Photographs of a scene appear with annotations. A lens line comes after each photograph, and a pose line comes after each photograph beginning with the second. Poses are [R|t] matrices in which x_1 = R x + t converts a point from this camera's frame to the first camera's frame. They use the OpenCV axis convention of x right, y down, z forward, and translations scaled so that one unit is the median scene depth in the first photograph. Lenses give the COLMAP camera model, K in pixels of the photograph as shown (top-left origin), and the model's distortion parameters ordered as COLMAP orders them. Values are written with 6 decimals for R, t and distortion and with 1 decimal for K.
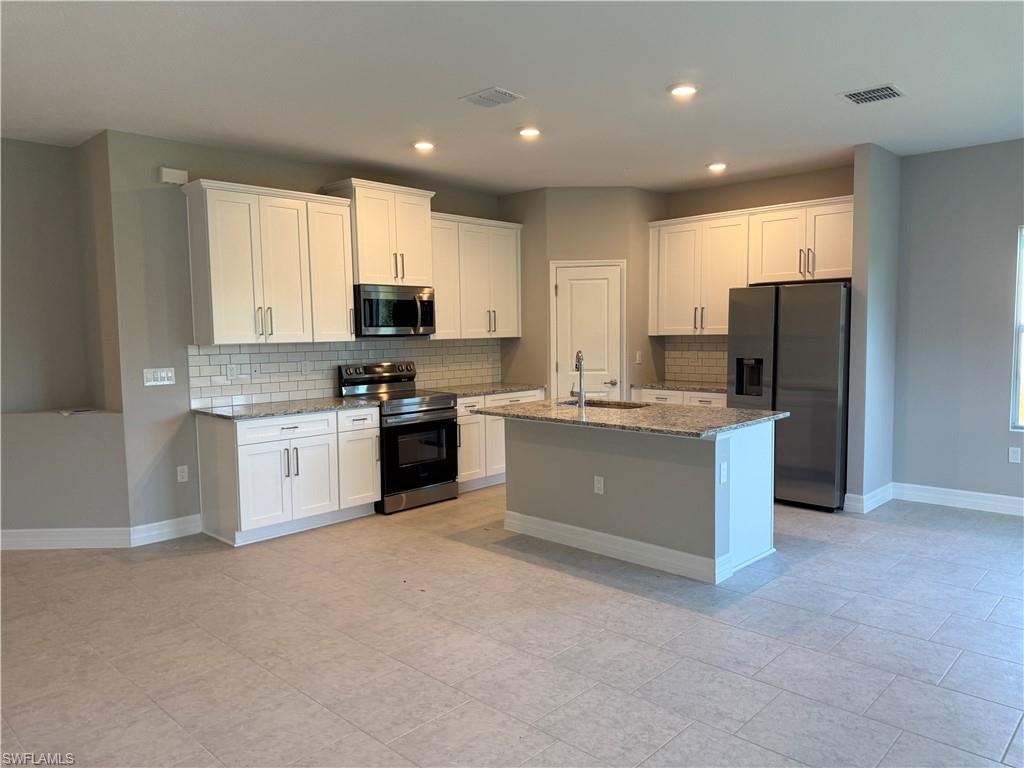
lens RADIAL K [[719.0, 0, 516.6], [0, 719.0, 381.2], [0, 0, 1]] dist [0.055580, -0.069124]
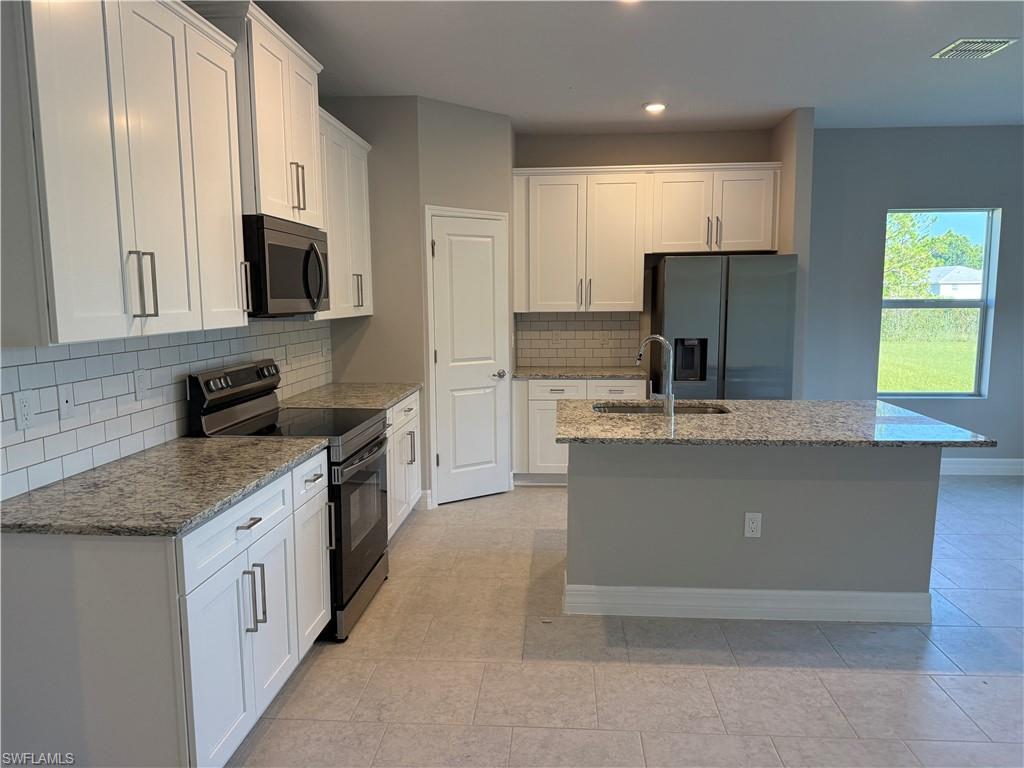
lens RADIAL K [[719.0, 0, 510.8], [0, 719.0, 382.0], [0, 0, 1]] dist [0.055580, -0.069124]
pose [[0.769367, -0.065825, 0.635407, -0.441038], [0.041795, 0.997733, 0.052754, -0.037978], [-0.637439, -0.014031, 0.770373, 0.517215]]
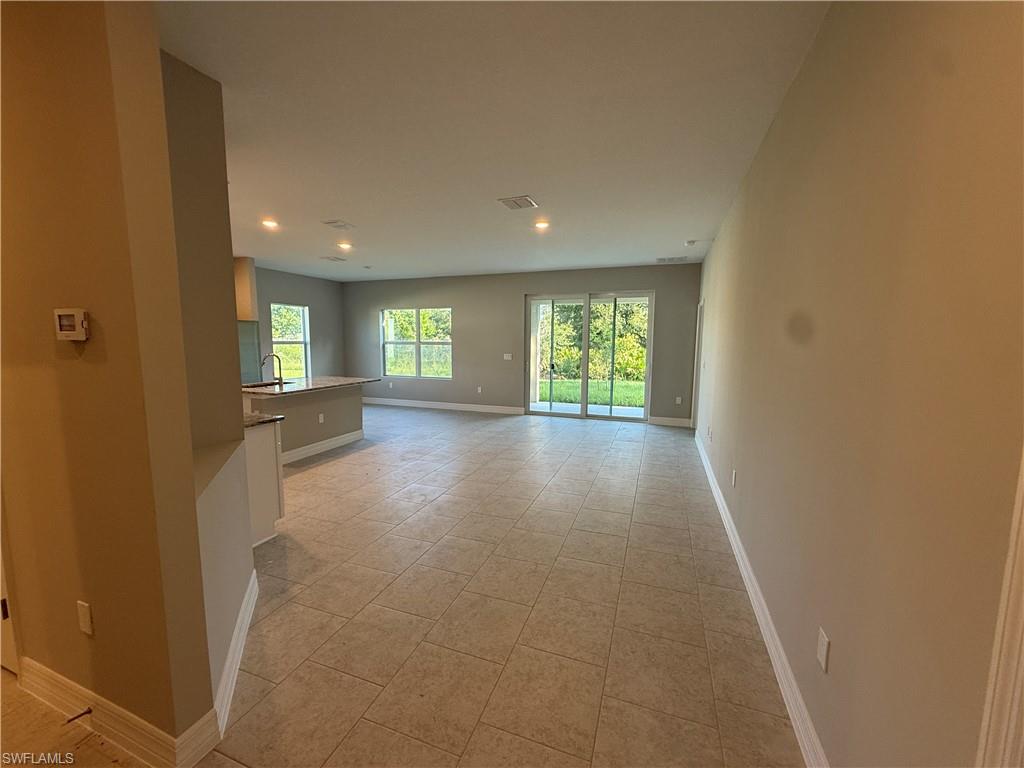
lens RADIAL K [[409.3, 0, 506.2], [0, 409.3, 384.8], [0, 0, 1]] dist [-0.001798, 0.000580]
pose [[-0.389597, -0.089829, 0.916594, -0.987292], [0.064789, 0.990093, 0.124570, -0.053054], [-0.918704, 0.107917, -0.379917, 0.812644]]
